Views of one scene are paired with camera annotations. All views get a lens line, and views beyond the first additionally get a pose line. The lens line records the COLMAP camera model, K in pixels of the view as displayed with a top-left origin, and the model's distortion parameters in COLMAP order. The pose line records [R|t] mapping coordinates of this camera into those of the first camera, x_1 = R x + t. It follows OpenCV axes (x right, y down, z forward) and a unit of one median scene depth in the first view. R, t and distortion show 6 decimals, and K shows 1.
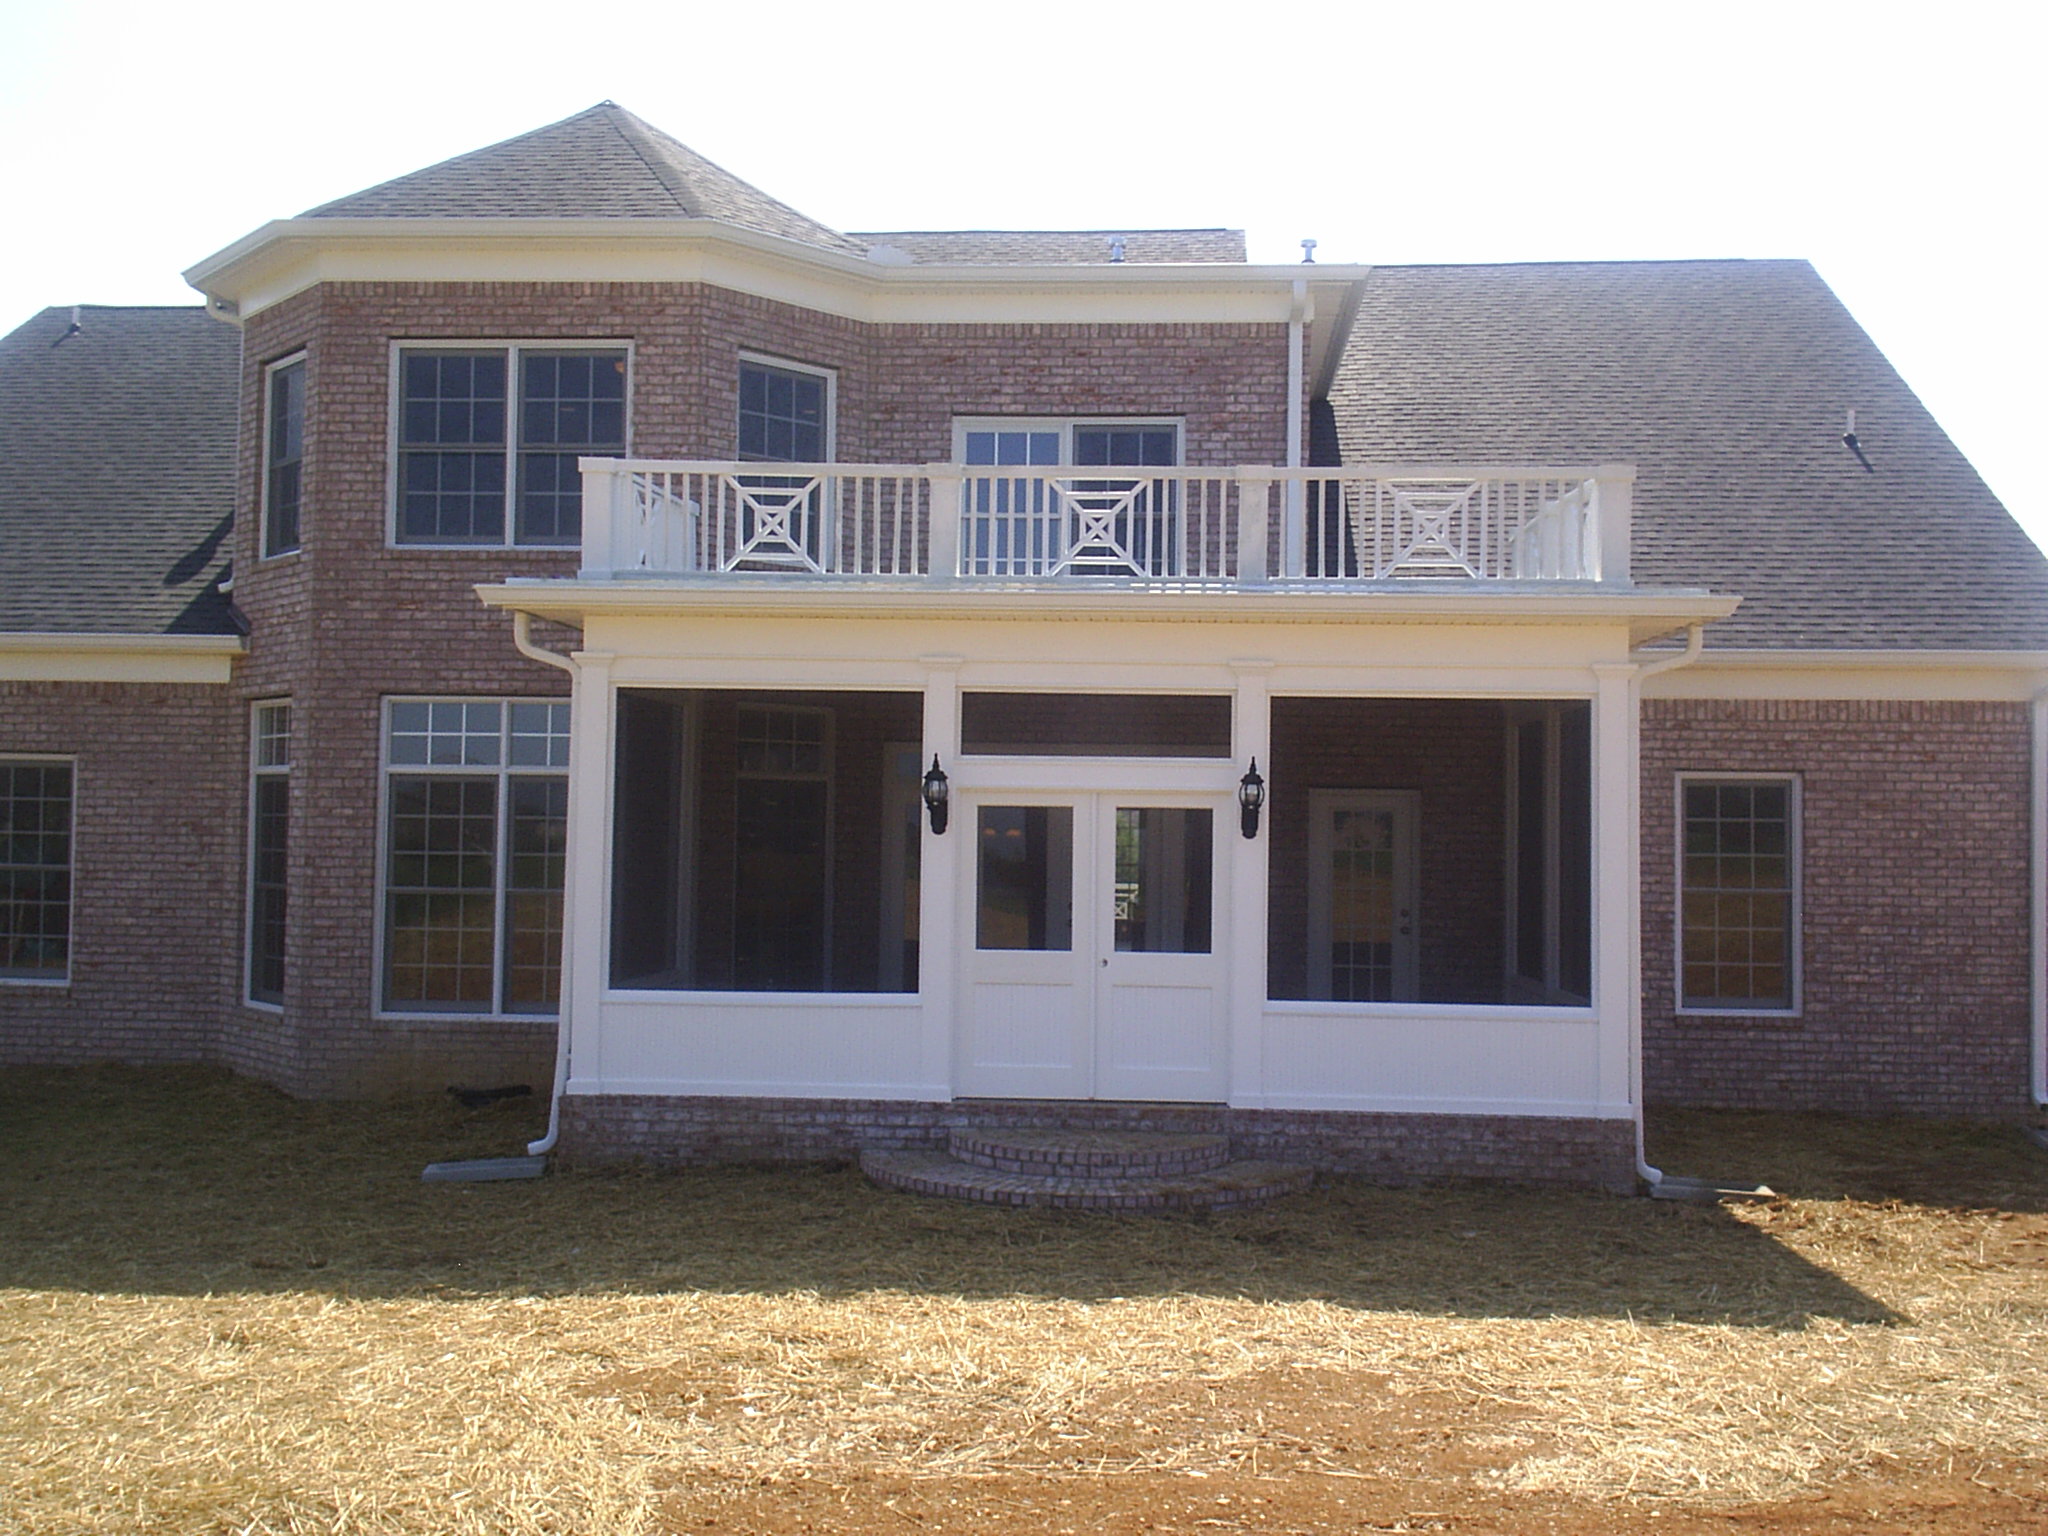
lens RADIAL K [[2153.3, 0, 1026.9], [0, 2153.3, 762.6], [0, 0, 1]] dist [0.015506, 0.000000]
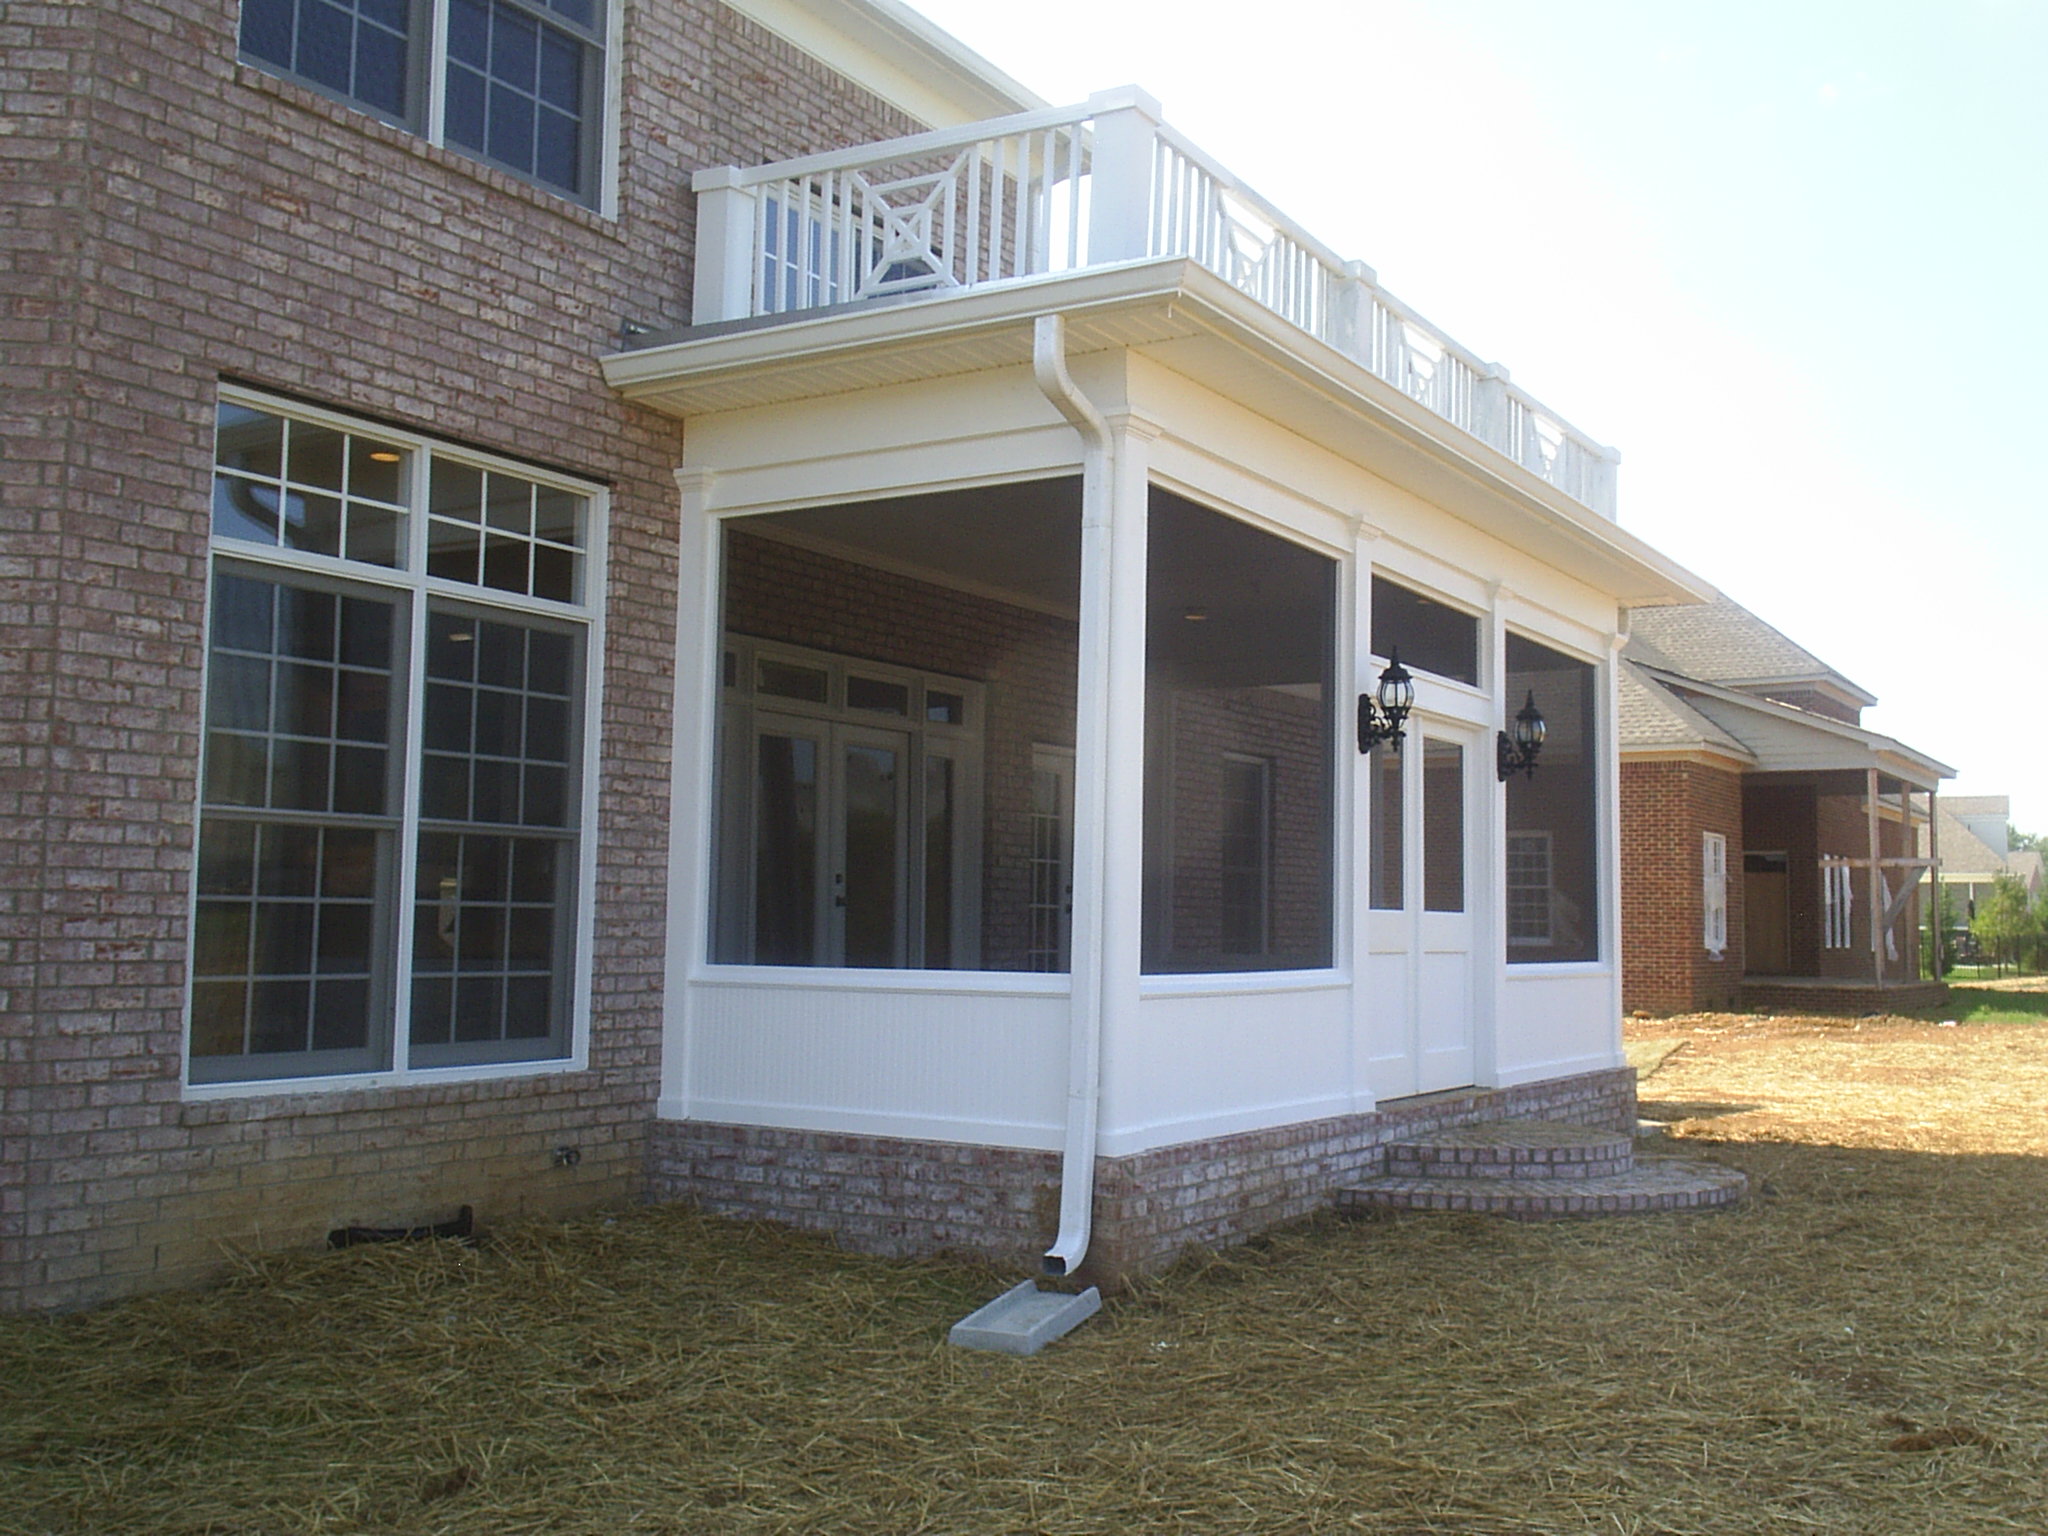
lens RADIAL K [[2153.3, 0, 1026.0], [0, 2153.3, 769.8], [0, 0, 1]] dist [0.015506, 0.000000]
pose [[0.420936, 0.062245, 0.904952, -0.633188], [-0.033384, 0.998030, -0.053119, 0.068877], [-0.906476, -0.007851, 0.422185, 0.656874]]
